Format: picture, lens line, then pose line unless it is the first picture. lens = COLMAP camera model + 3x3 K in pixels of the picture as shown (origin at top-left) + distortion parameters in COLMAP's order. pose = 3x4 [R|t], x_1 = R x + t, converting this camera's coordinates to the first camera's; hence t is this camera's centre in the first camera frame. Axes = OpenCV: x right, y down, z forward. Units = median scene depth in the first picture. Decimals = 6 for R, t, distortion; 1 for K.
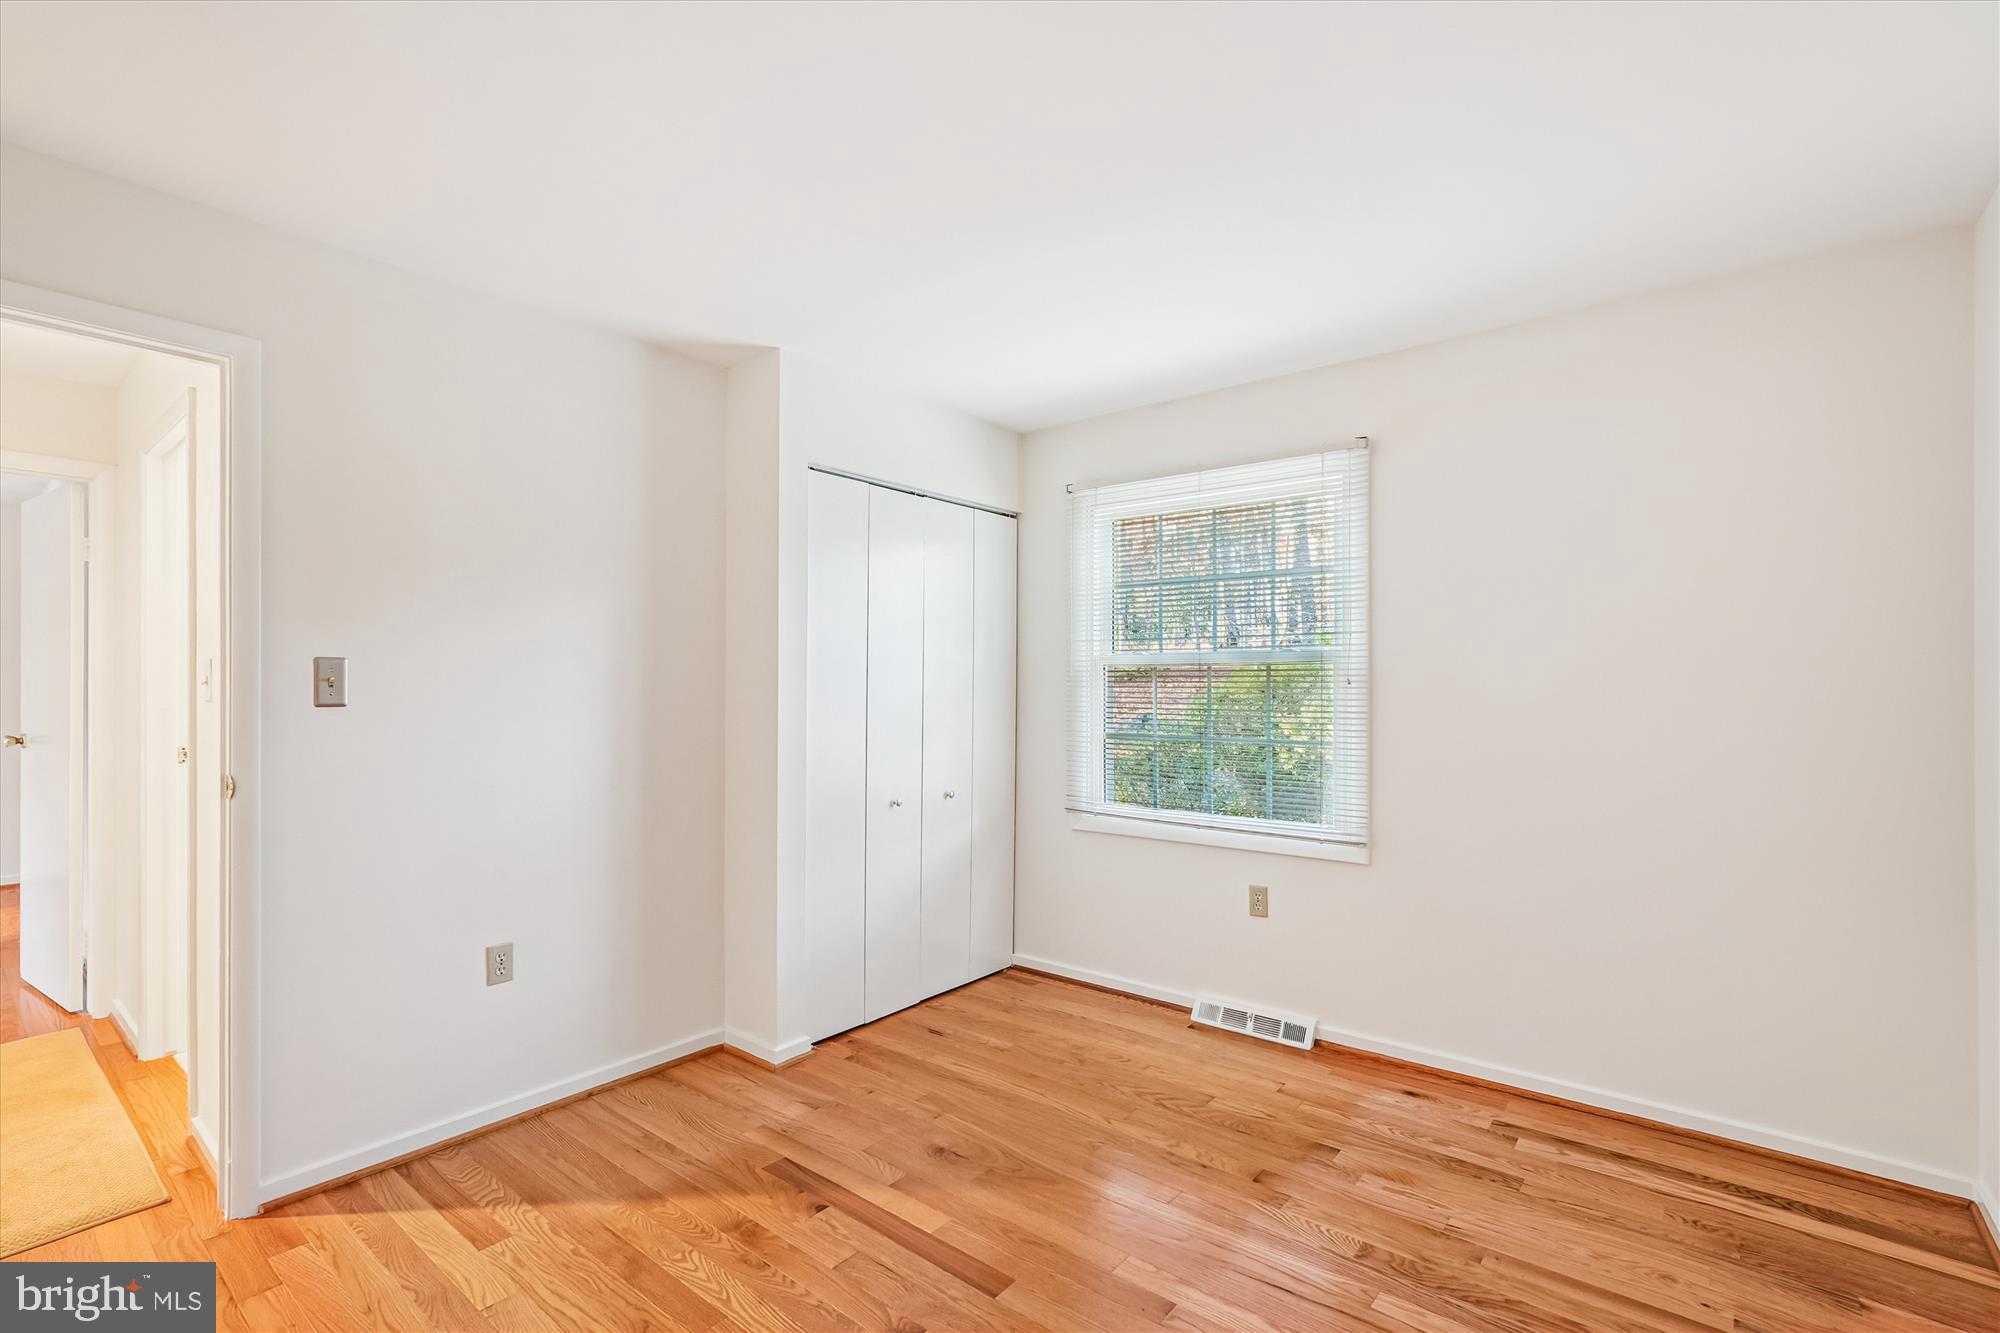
lens RADIAL K [[895.1, 0, 1019.0], [0, 895.1, 684.8], [0, 0, 1]] dist [-0.006468, 0.003115]
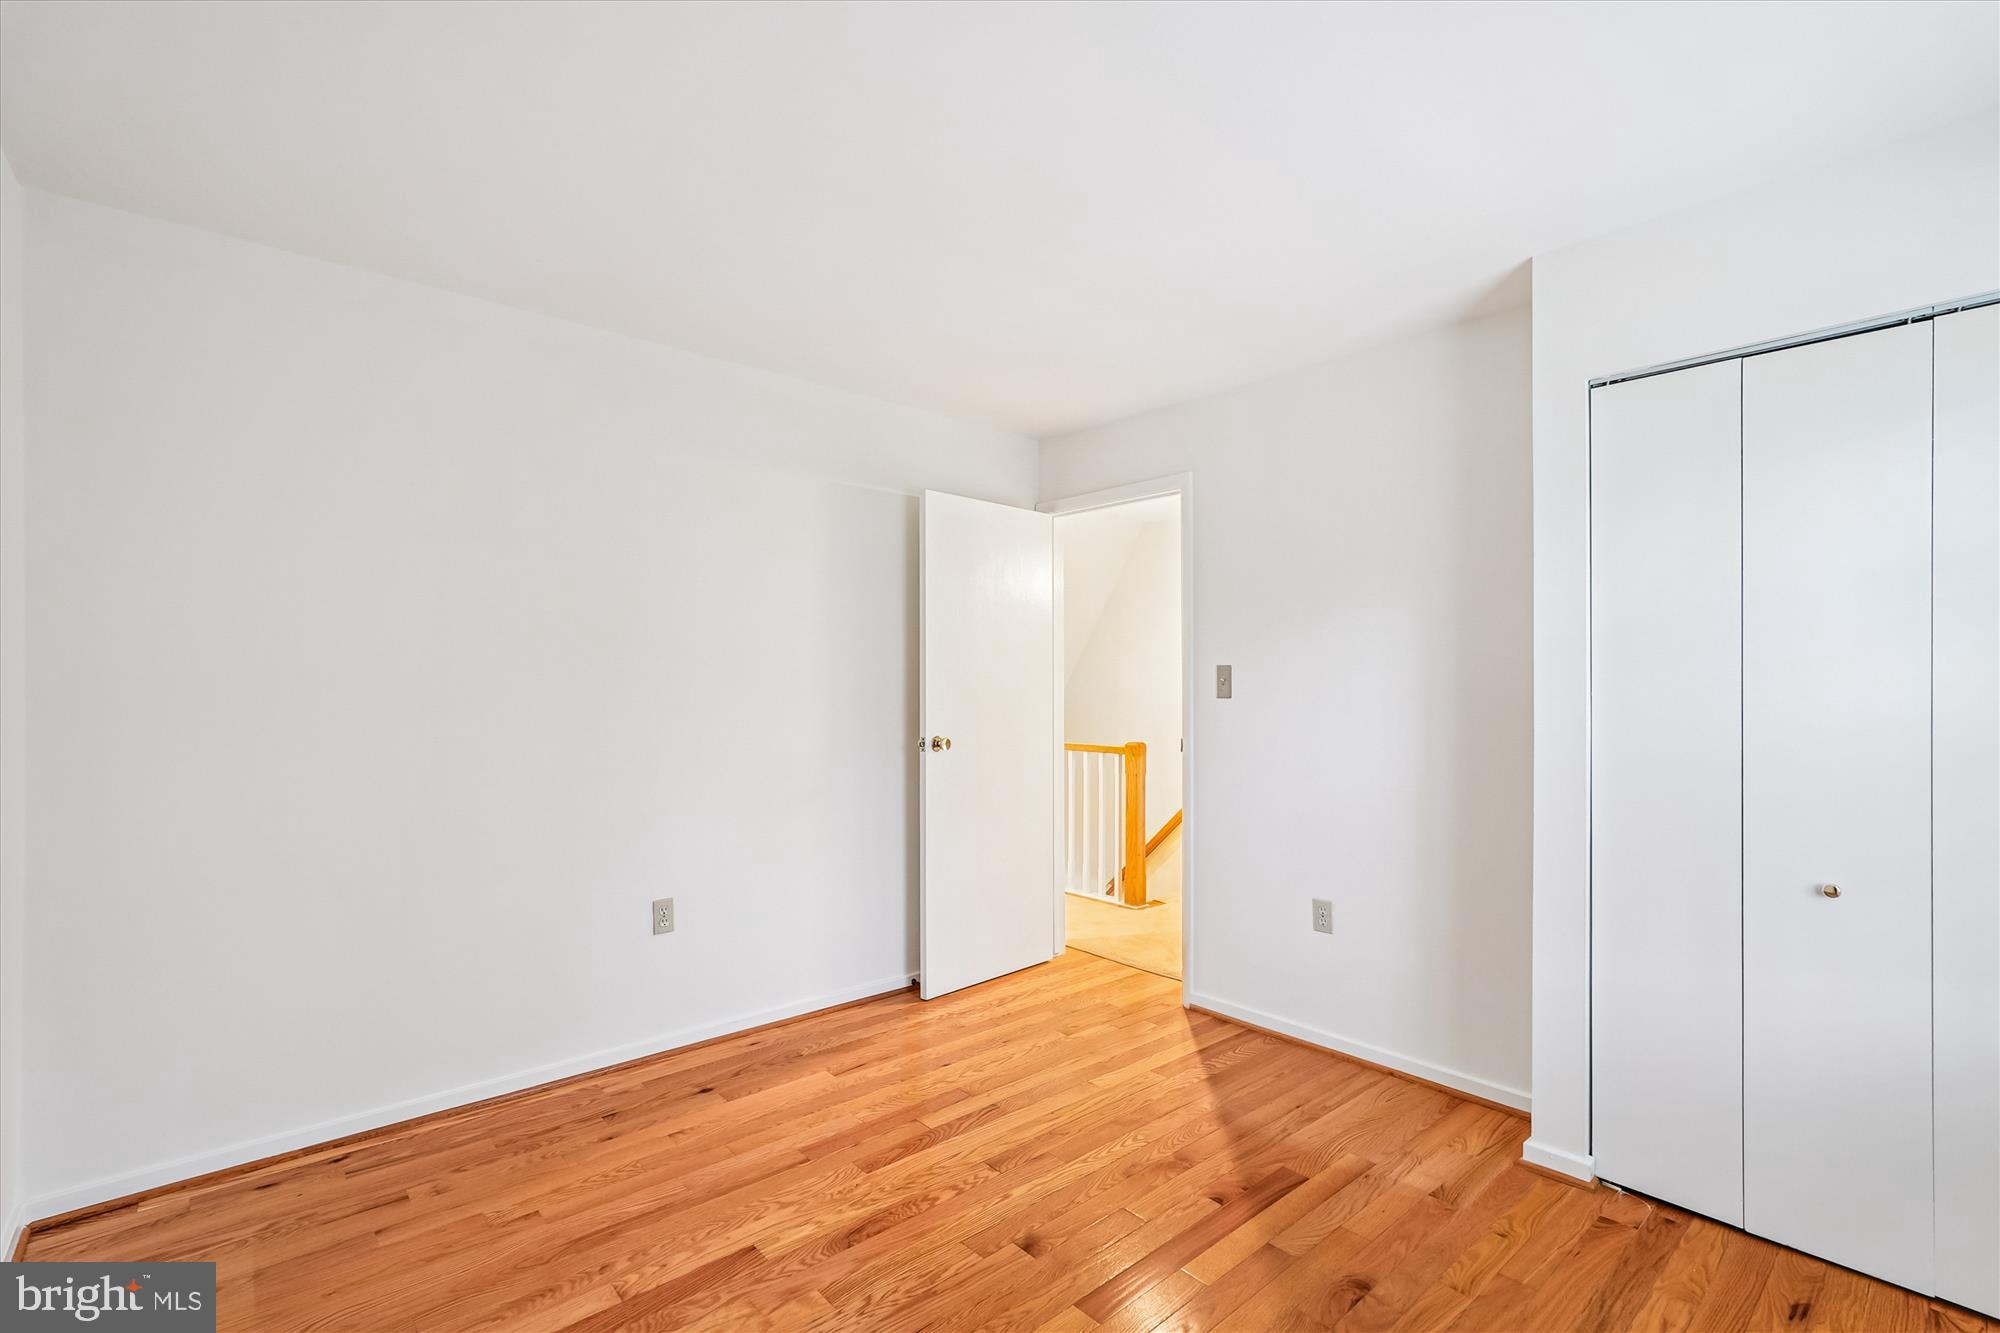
lens RADIAL K [[895.1, 0, 989.2], [0, 895.1, 679.5], [0, 0, 1]] dist [-0.006468, 0.003115]
pose [[-0.167452, -0.007952, -0.985848, 0.659922], [-0.004941, 0.999962, -0.007226, 0.006276], [0.985868, 0.003661, -0.167485, 0.736715]]
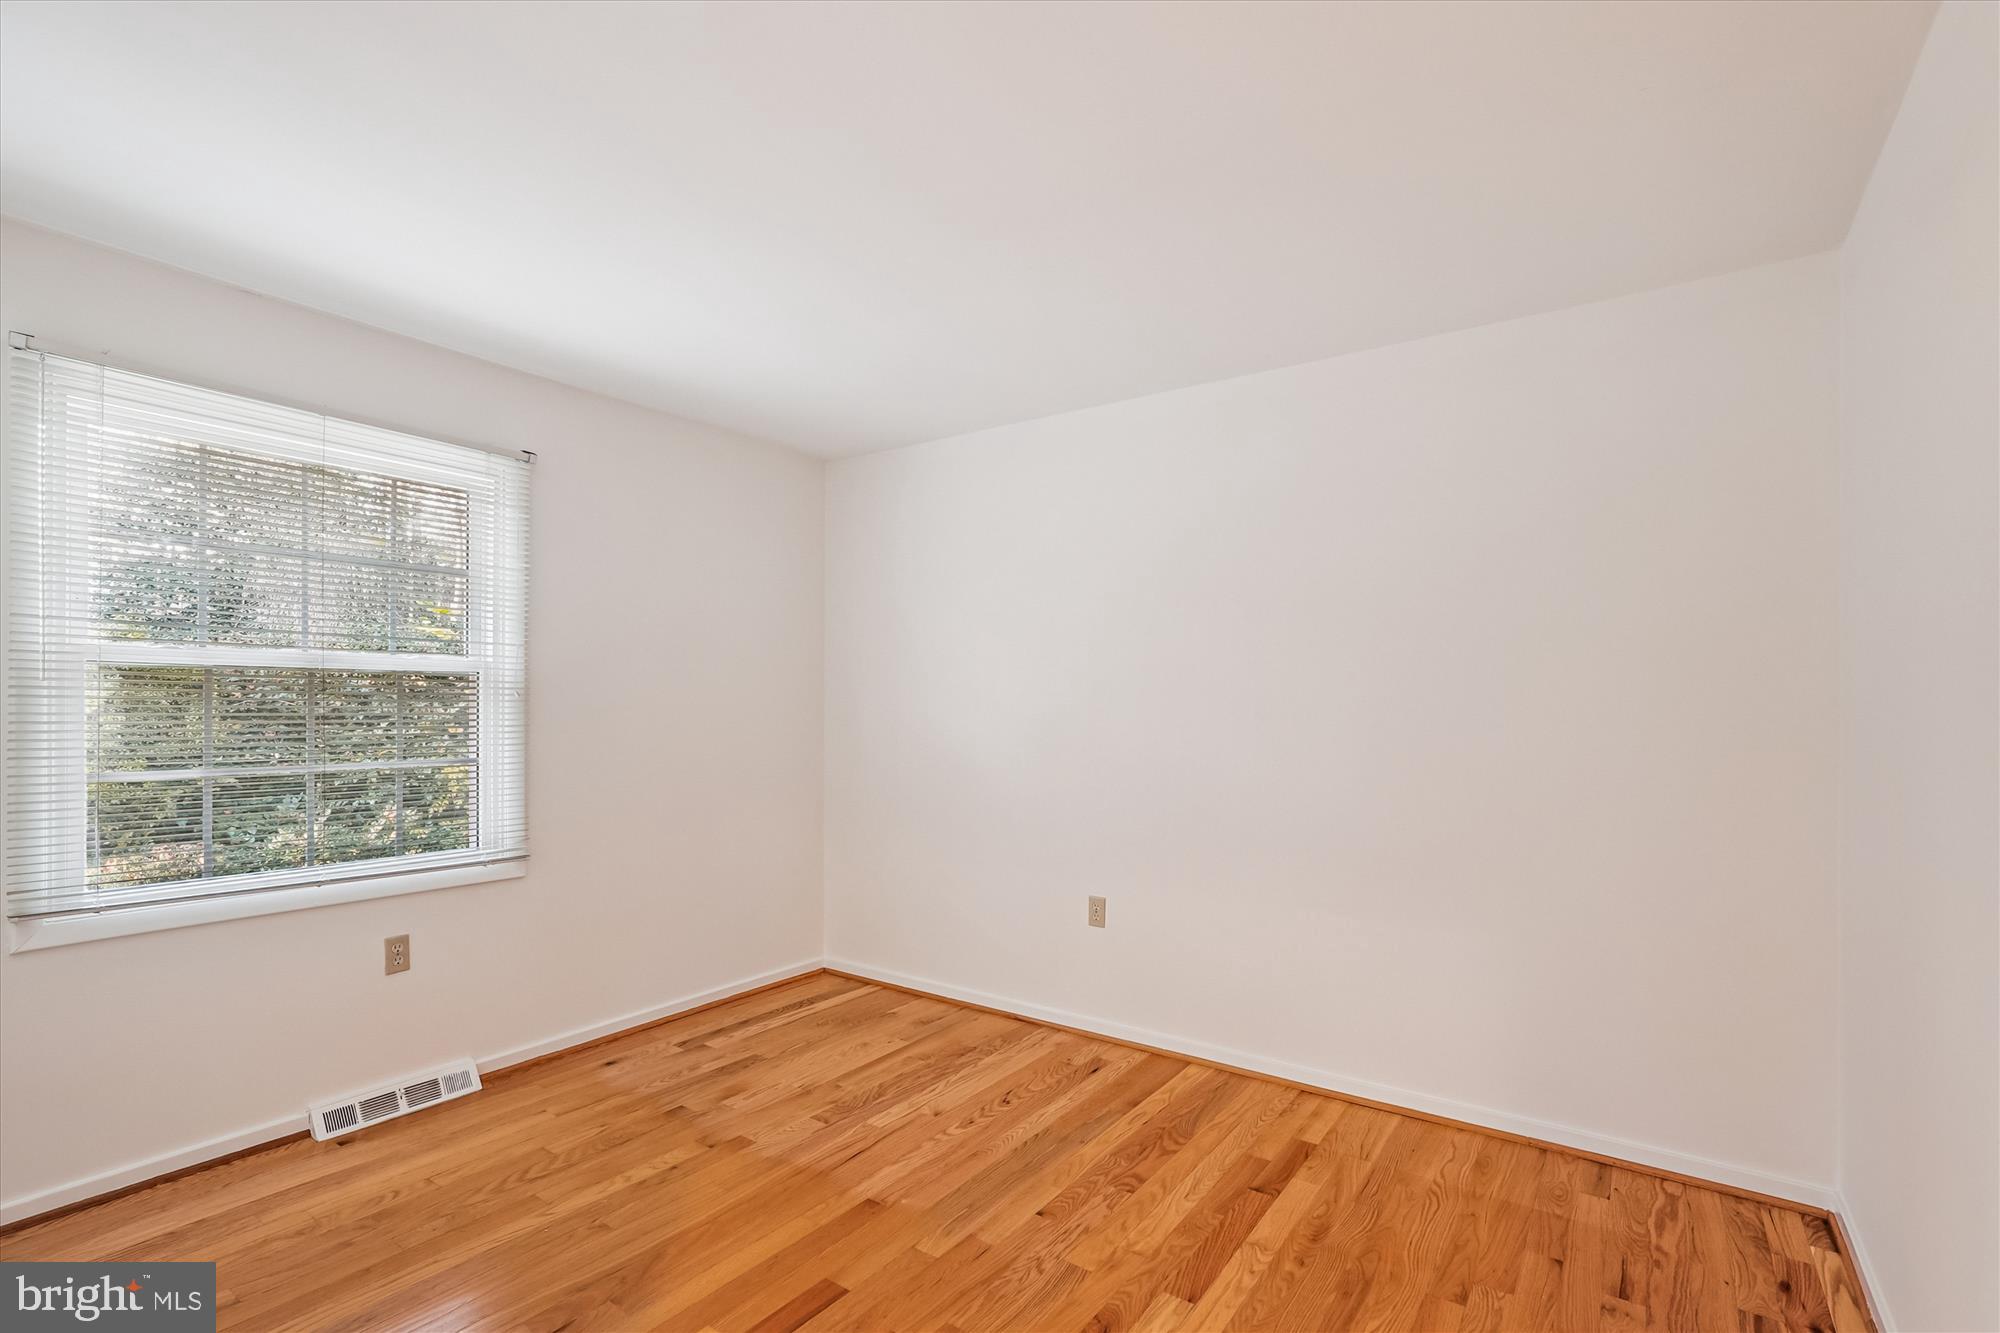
lens RADIAL K [[895.1, 0, 949.5], [0, 895.1, 706.5], [0, 0, 1]] dist [-0.006468, 0.003115]
pose [[-0.002430, 0.002053, 0.999995, -0.724797], [-0.001566, 0.999997, -0.002057, 0.012411], [-0.999996, -0.001571, -0.002426, 0.612036]]
